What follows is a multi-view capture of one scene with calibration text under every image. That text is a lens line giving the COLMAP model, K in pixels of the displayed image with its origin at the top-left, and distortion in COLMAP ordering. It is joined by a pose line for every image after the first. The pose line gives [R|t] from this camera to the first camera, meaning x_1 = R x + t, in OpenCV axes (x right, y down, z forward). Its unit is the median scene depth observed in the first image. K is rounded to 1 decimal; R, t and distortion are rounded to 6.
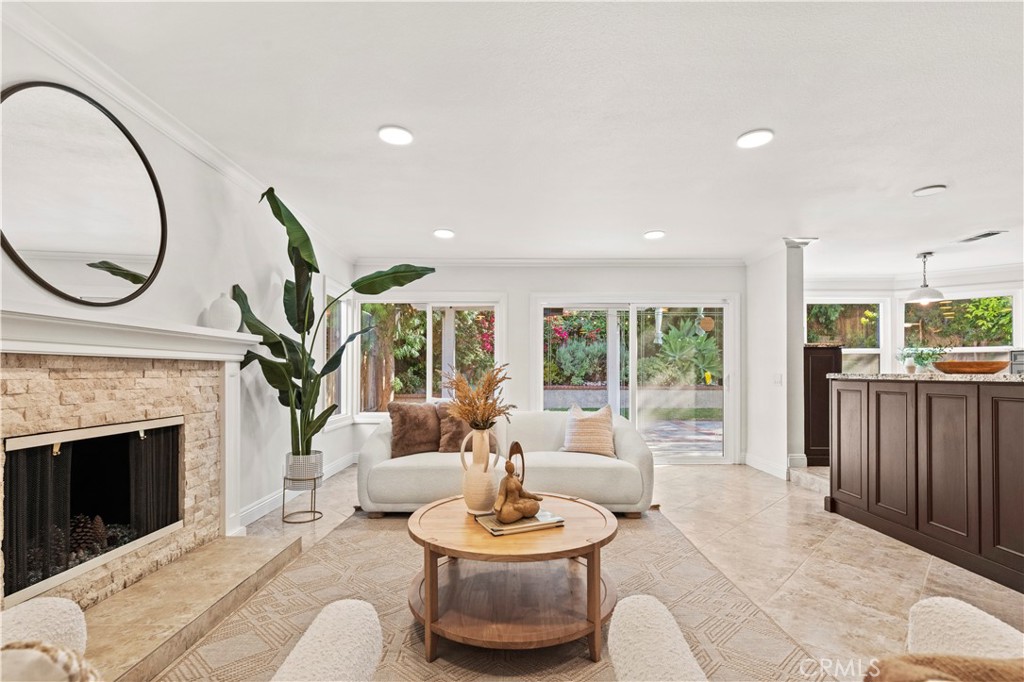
lens RADIAL K [[470.3, 0, 506.1], [0, 470.3, 367.0], [0, 0, 1]] dist [0.007198, -0.002243]
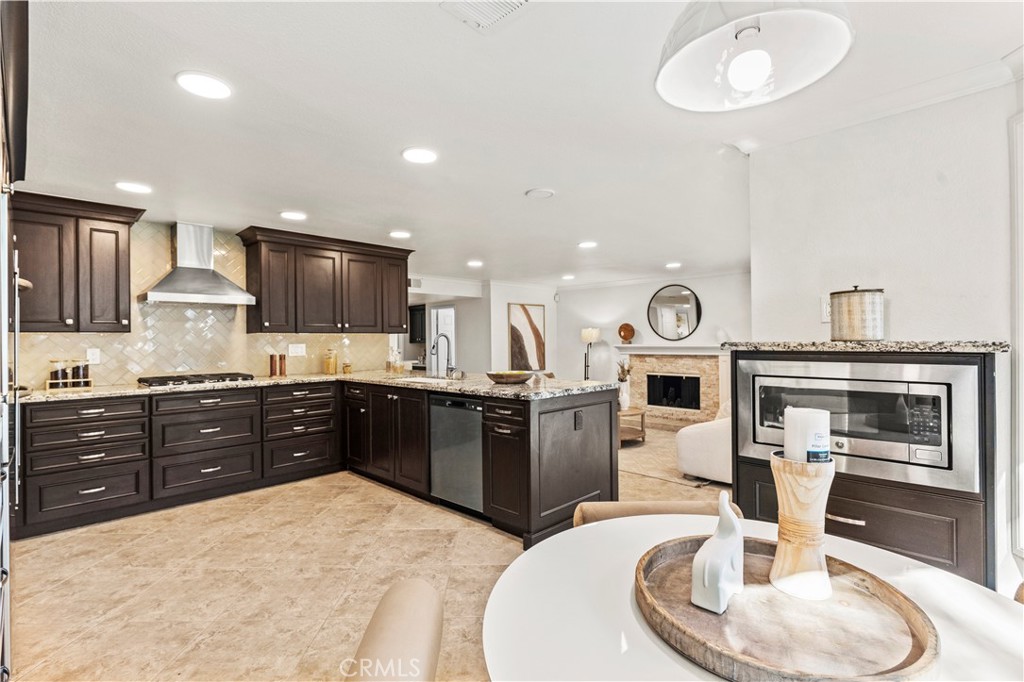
lens RADIAL K [[470.3, 0, 508.2], [0, 470.3, 339.7], [0, 0, 1]] dist [0.007198, -0.002243]
pose [[-0.698155, 0.002736, -0.715941, 1.572856], [0.015574, 0.999814, -0.011365, -0.068242], [0.715777, -0.019085, -0.698068, 1.546141]]
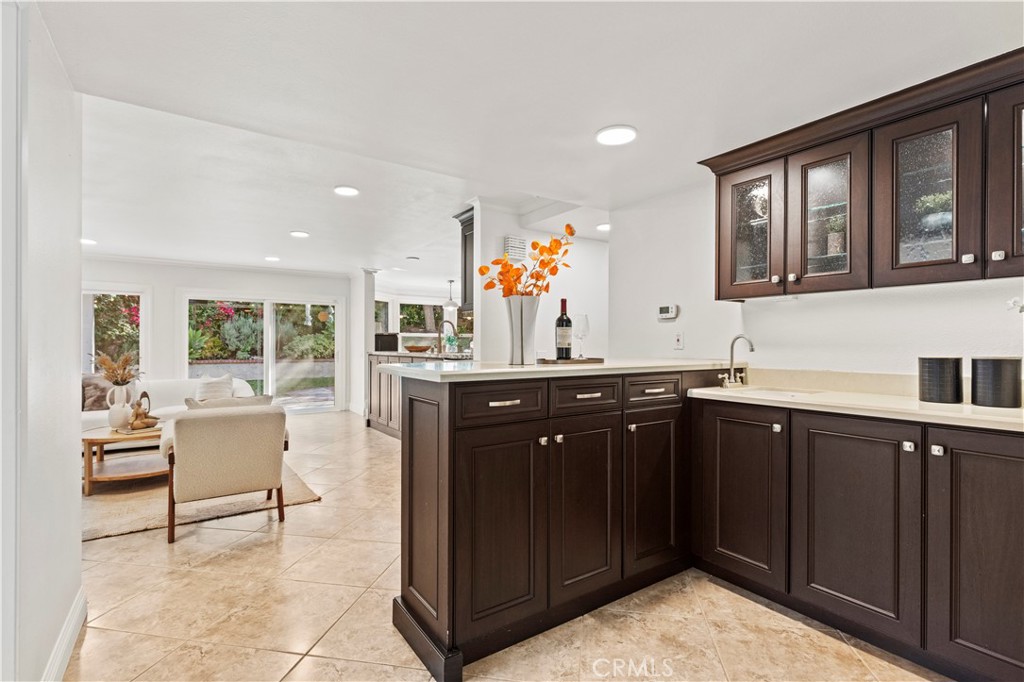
lens RADIAL K [[470.3, 0, 499.0], [0, 470.3, 348.4], [0, 0, 1]] dist [0.007198, -0.002243]
pose [[0.821378, -0.003035, 0.570377, 0.066023], [-0.008080, 0.999824, 0.016956, -0.034194], [-0.570327, -0.018536, 0.821208, -0.818325]]
